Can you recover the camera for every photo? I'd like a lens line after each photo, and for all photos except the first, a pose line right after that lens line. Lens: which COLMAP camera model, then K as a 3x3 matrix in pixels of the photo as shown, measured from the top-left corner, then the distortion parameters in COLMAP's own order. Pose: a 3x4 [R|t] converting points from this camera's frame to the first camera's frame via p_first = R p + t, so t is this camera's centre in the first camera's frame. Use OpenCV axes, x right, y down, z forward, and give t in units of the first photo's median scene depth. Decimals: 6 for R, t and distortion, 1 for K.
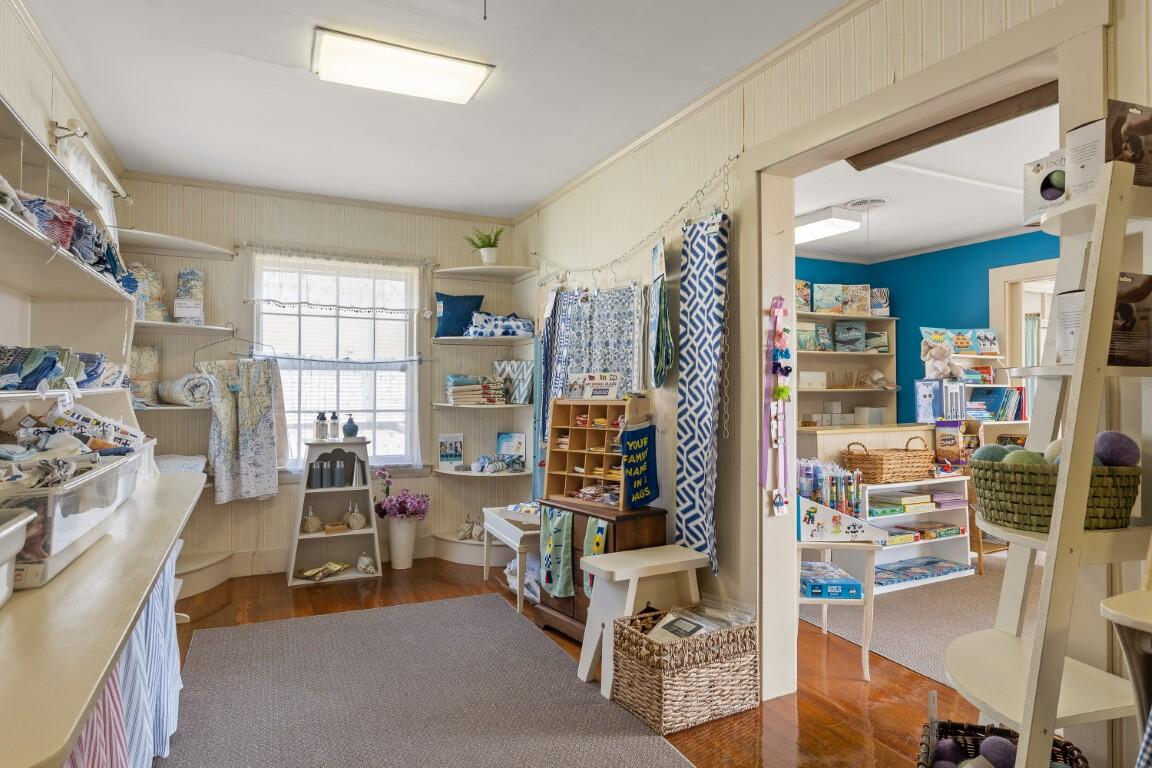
lens RADIAL K [[655.8, 0, 577.8], [0, 655.8, 381.3], [0, 0, 1]] dist [-0.000318, -0.000024]
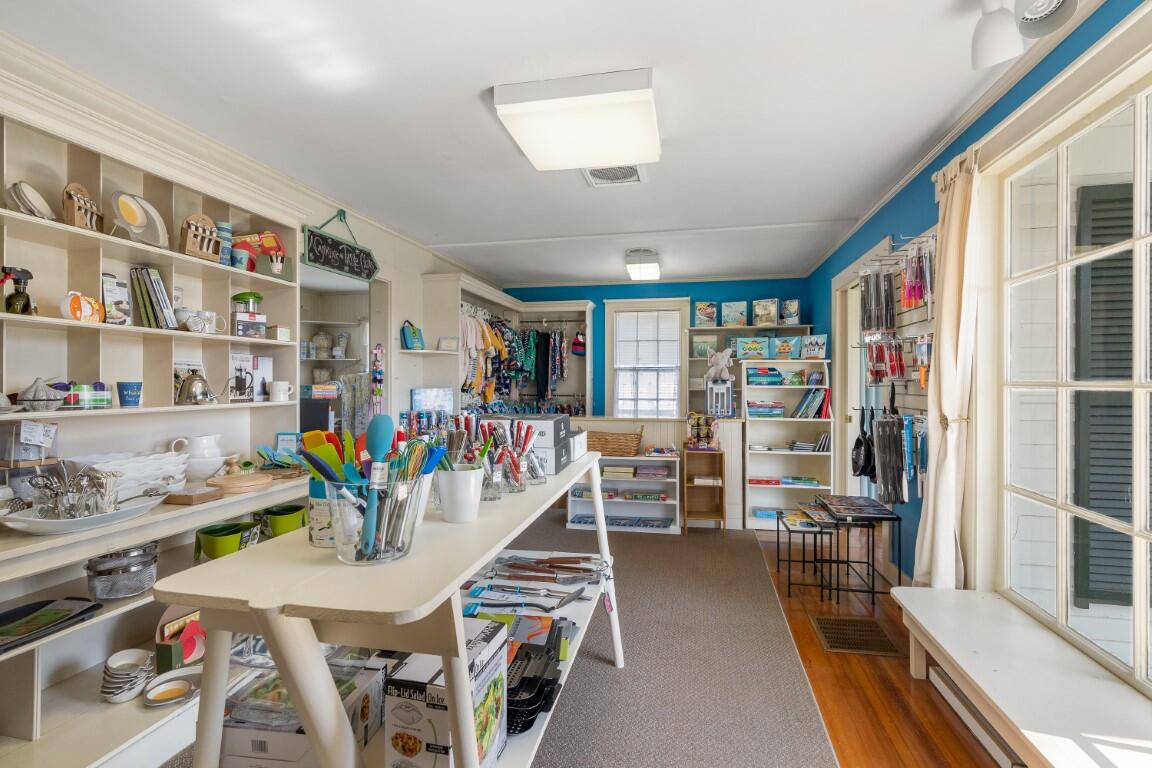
lens RADIAL K [[551.9, 0, 575.8], [0, 551.9, 382.8], [0, 0, 1]] dist [0.000170, 0.000005]
pose [[0.783371, -0.000452, -0.621555, 1.167942], [0.006078, 0.999957, 0.006935, -0.011703], [0.621525, -0.009210, 0.783340, 0.027907]]
